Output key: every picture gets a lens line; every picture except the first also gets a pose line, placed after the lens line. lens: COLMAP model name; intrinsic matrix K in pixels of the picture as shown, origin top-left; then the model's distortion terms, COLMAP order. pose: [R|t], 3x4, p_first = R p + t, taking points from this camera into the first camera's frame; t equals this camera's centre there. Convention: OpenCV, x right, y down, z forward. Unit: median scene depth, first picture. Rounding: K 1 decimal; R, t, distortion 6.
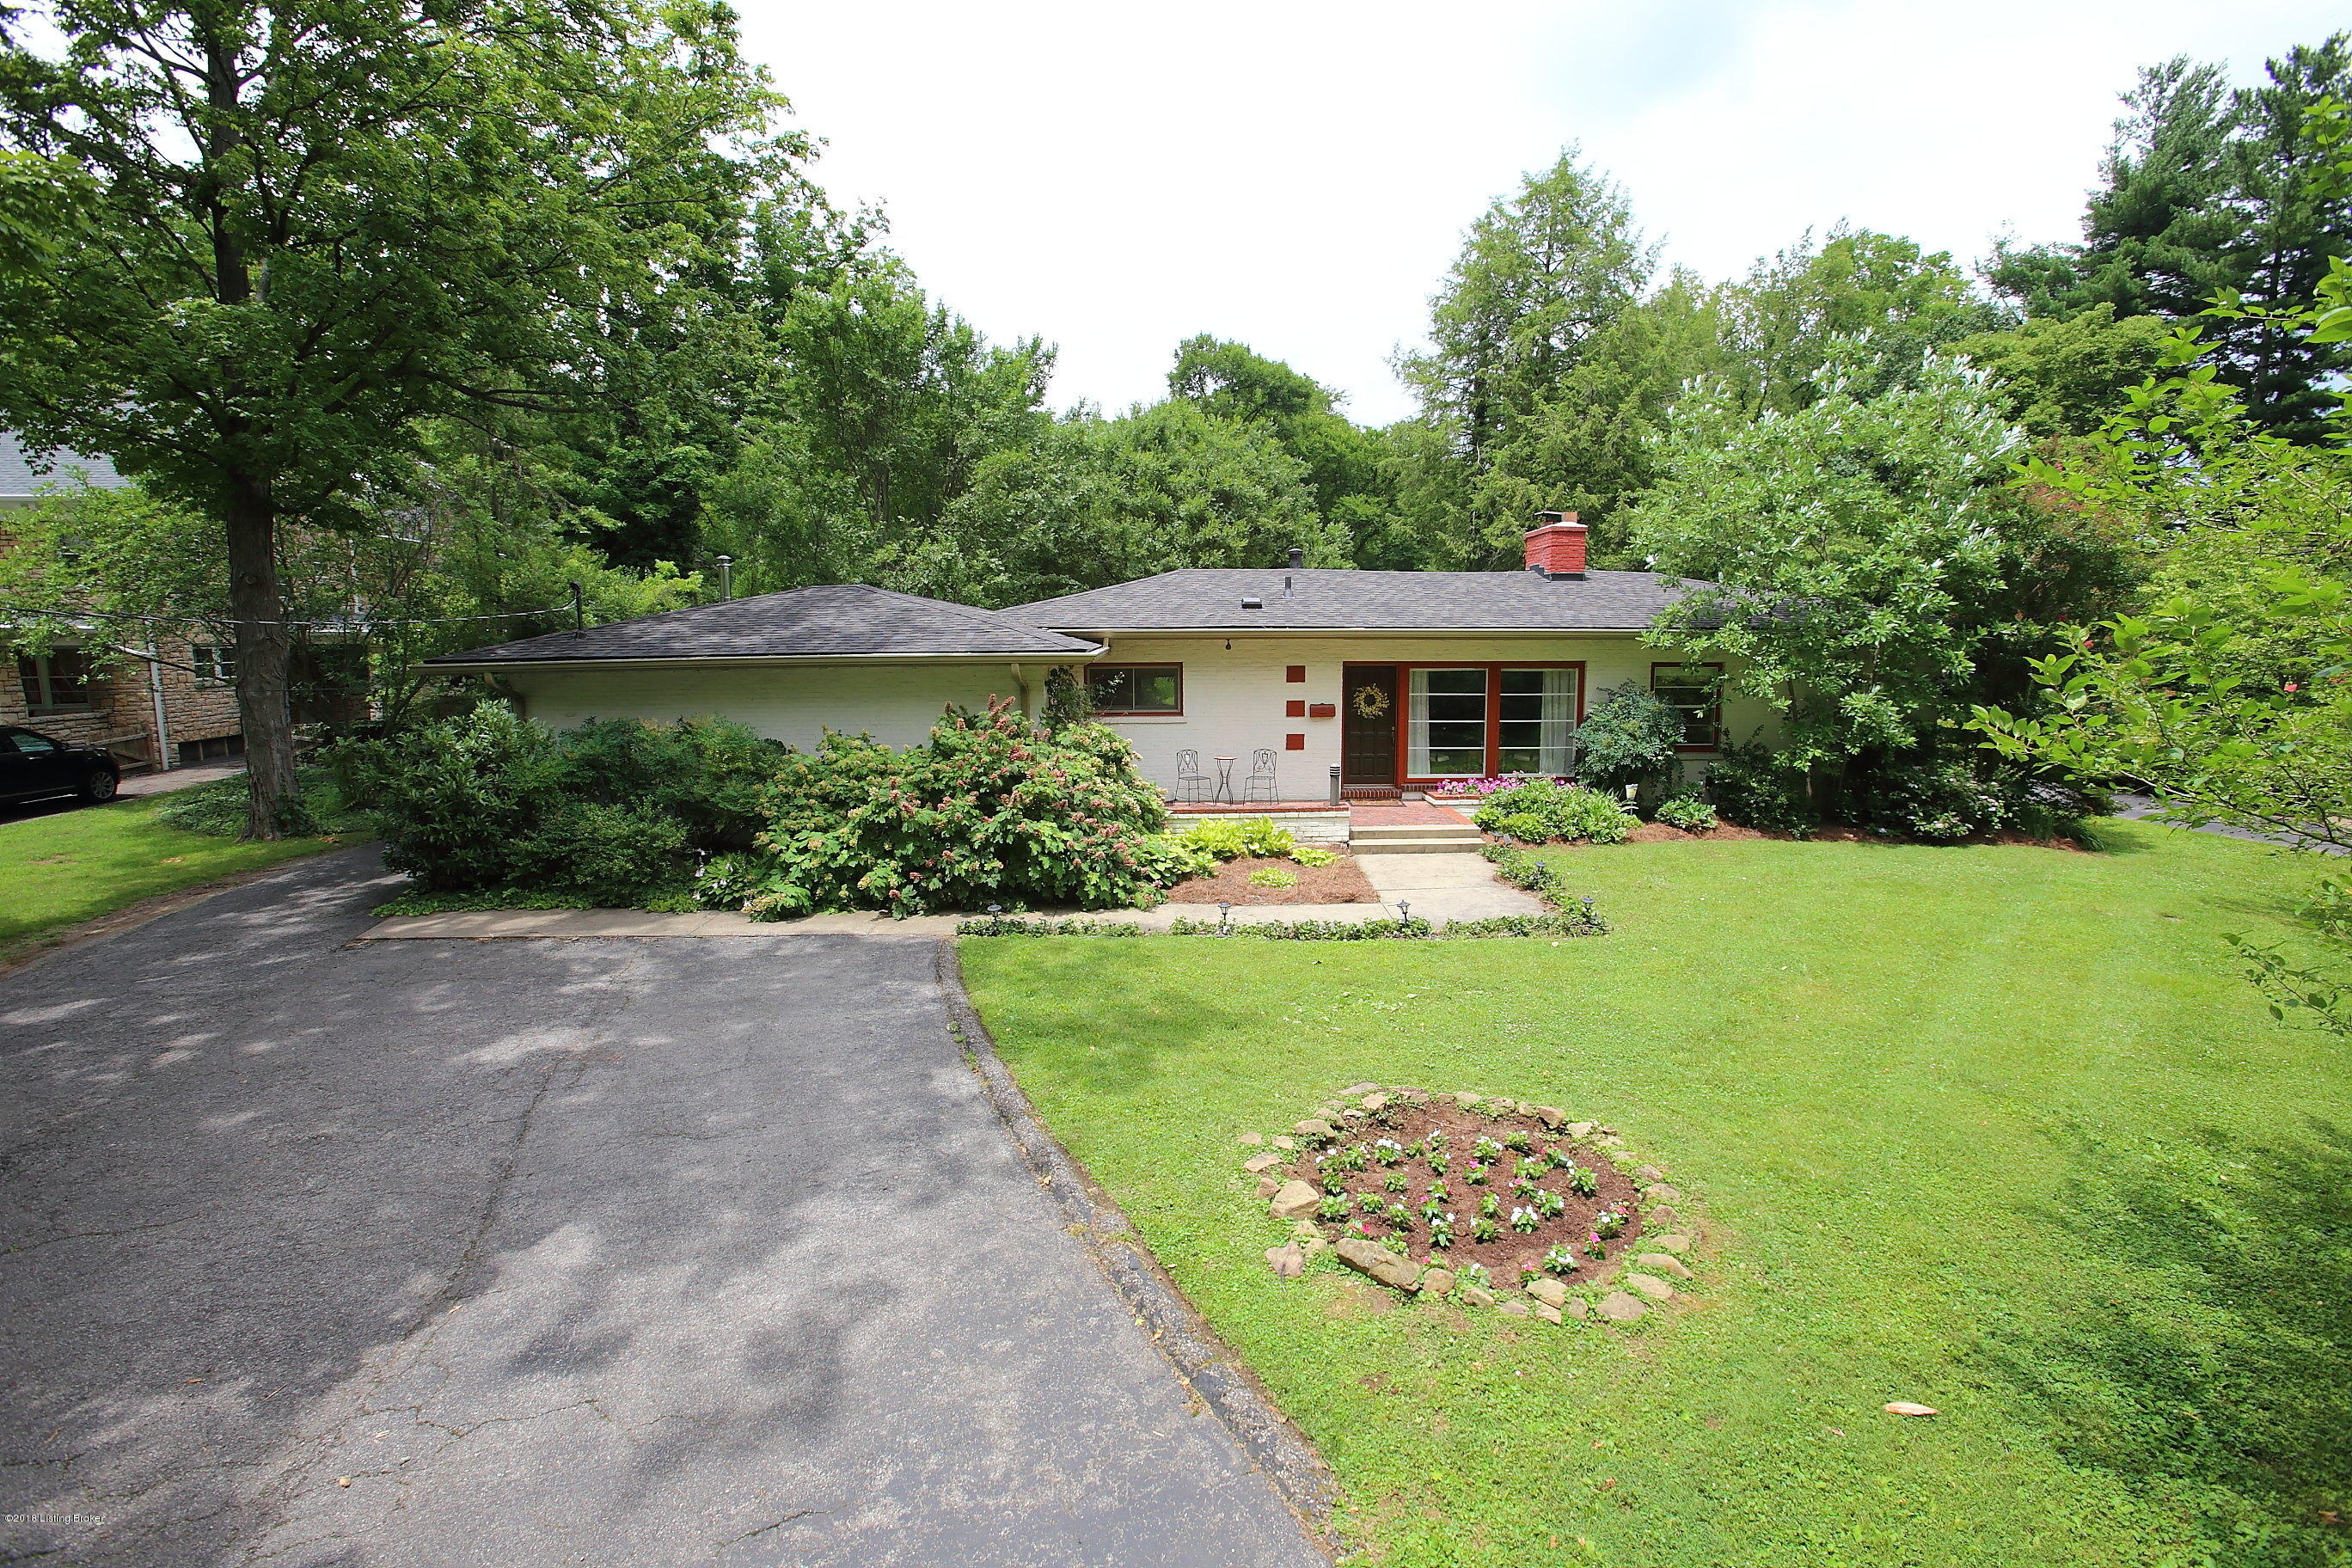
lens RADIAL K [[1077.6, 0, 1181.0], [0, 1077.6, 768.9], [0, 0, 1]] dist [-0.082309, 0.032303]
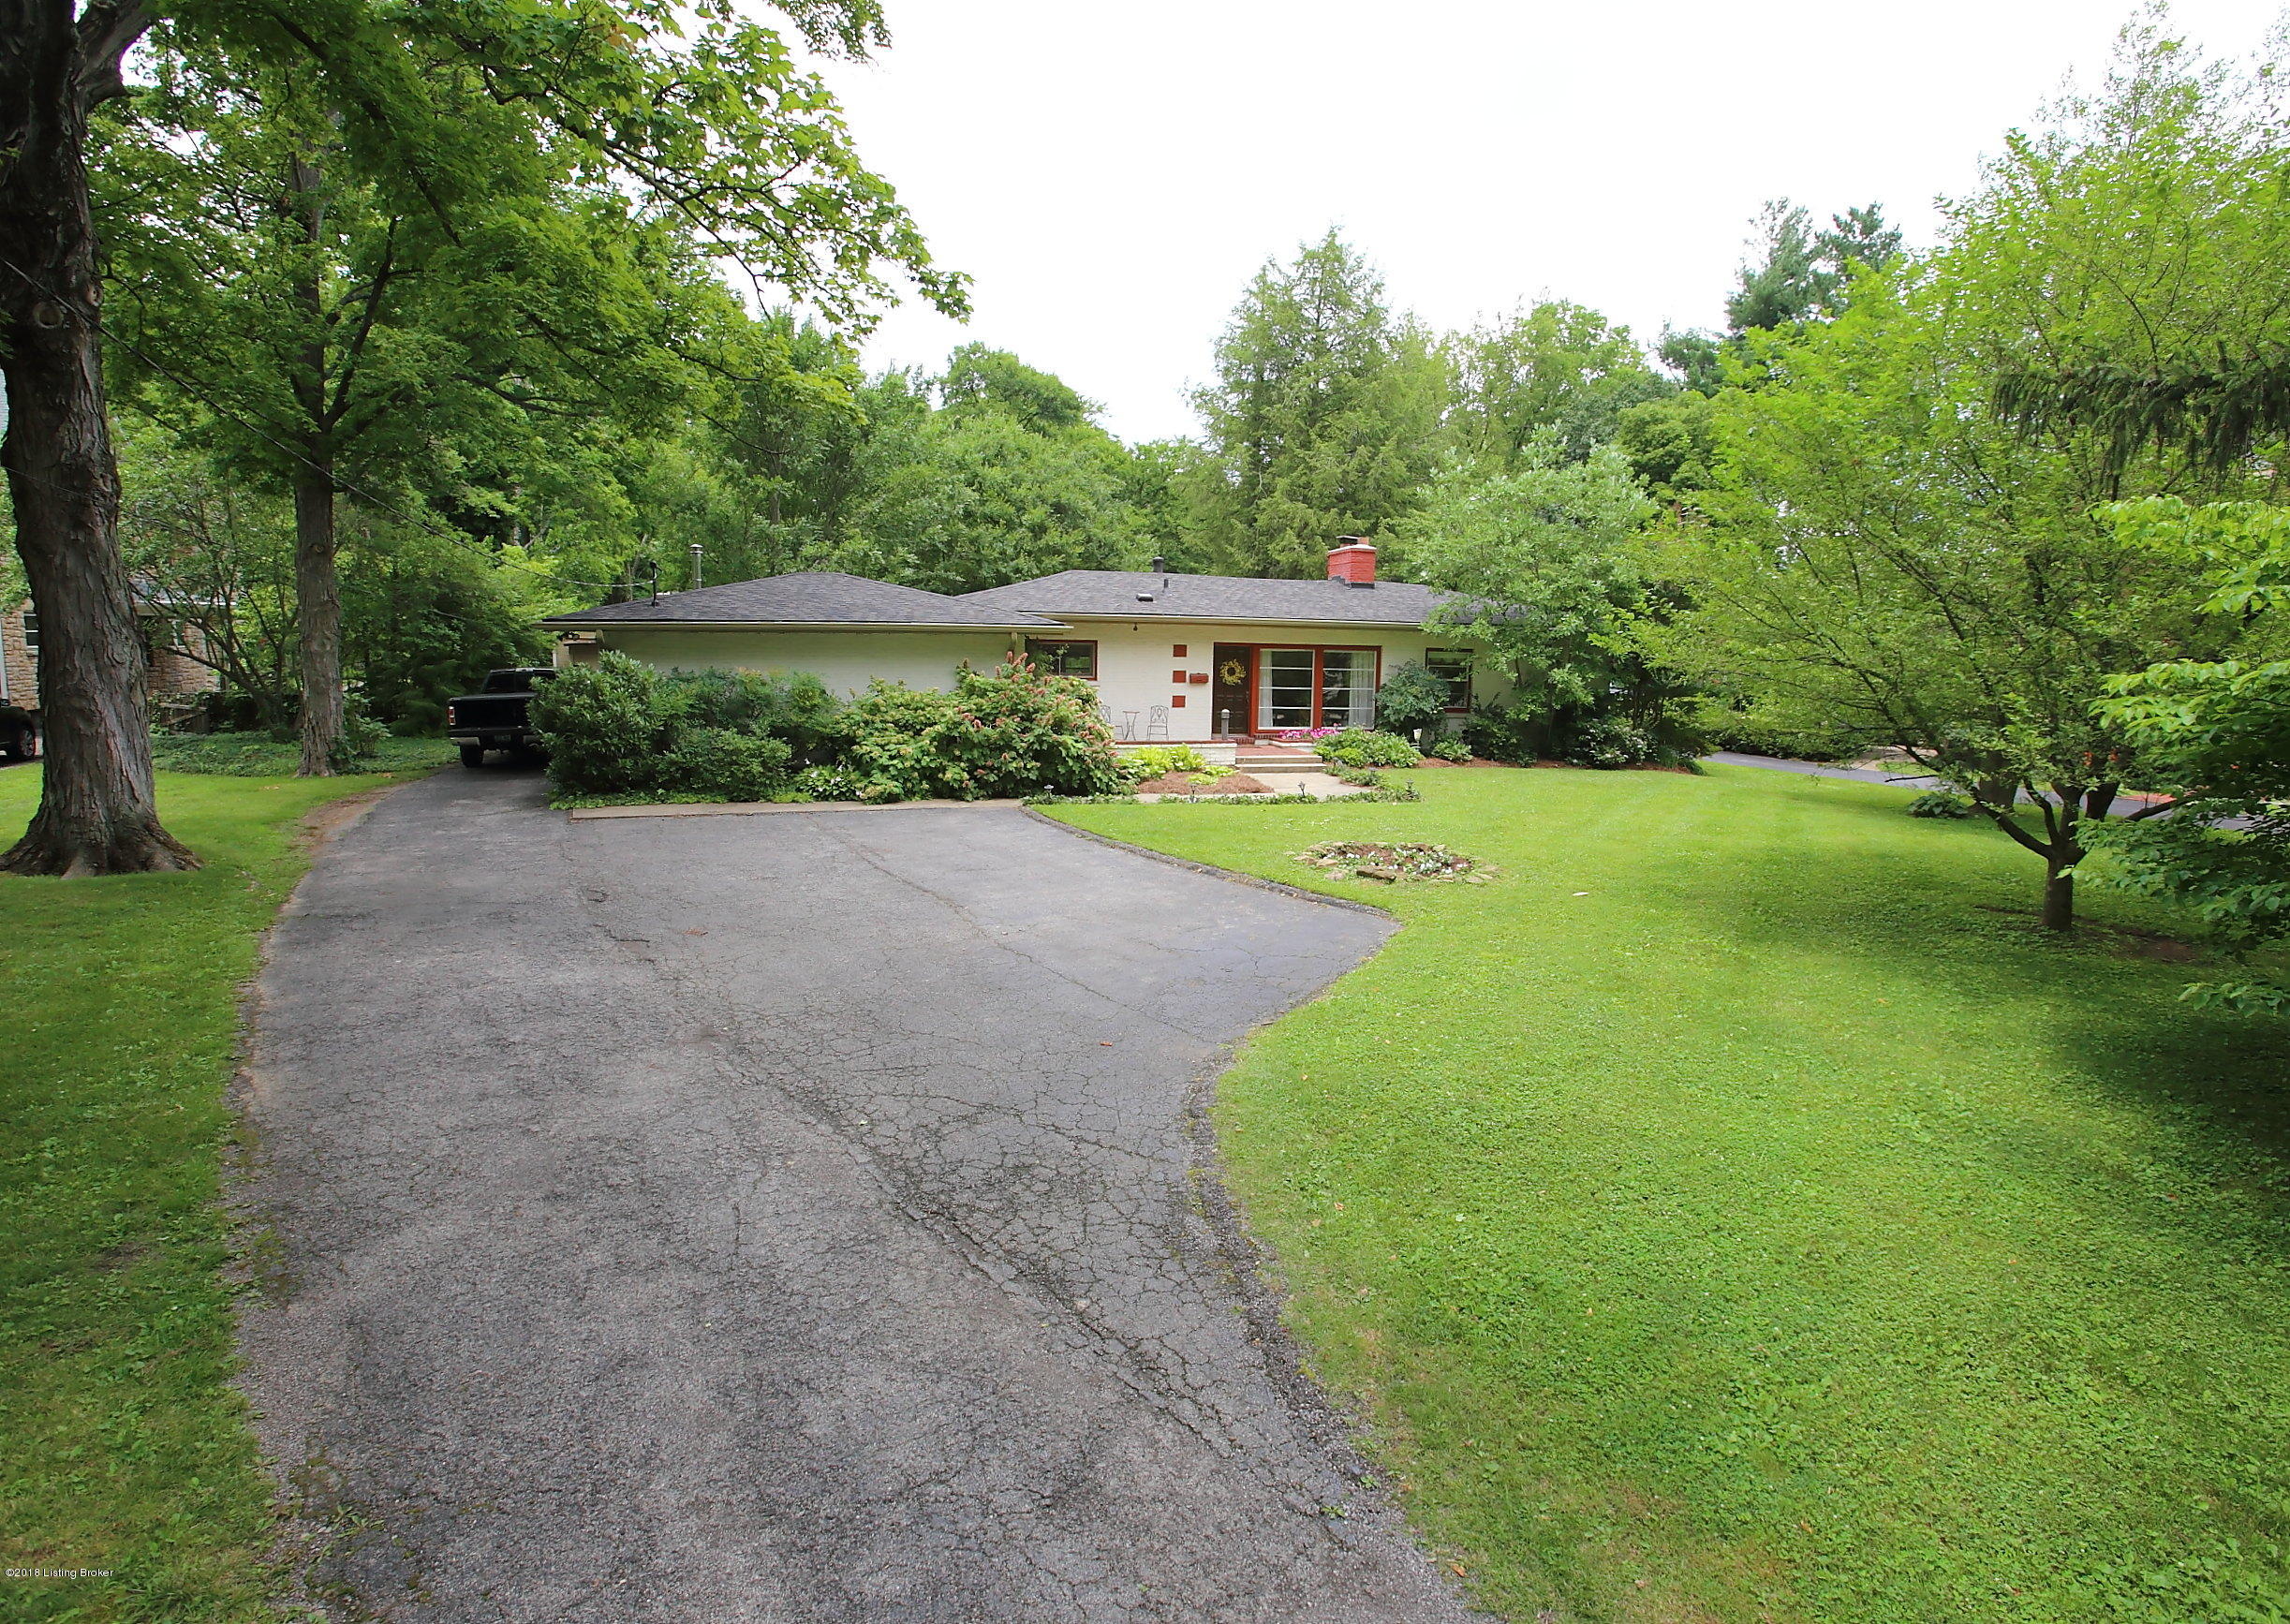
lens RADIAL K [[1178.6, 0, 1174.5], [0, 1178.6, 812.6], [0, 0, 1]] dist [-0.117059, 0.087779]
pose [[0.968282, -0.012987, 0.249524, -0.260245], [0.009502, 0.999840, 0.015167, 0.088624], [-0.249681, -0.012315, 0.968250, -0.408355]]
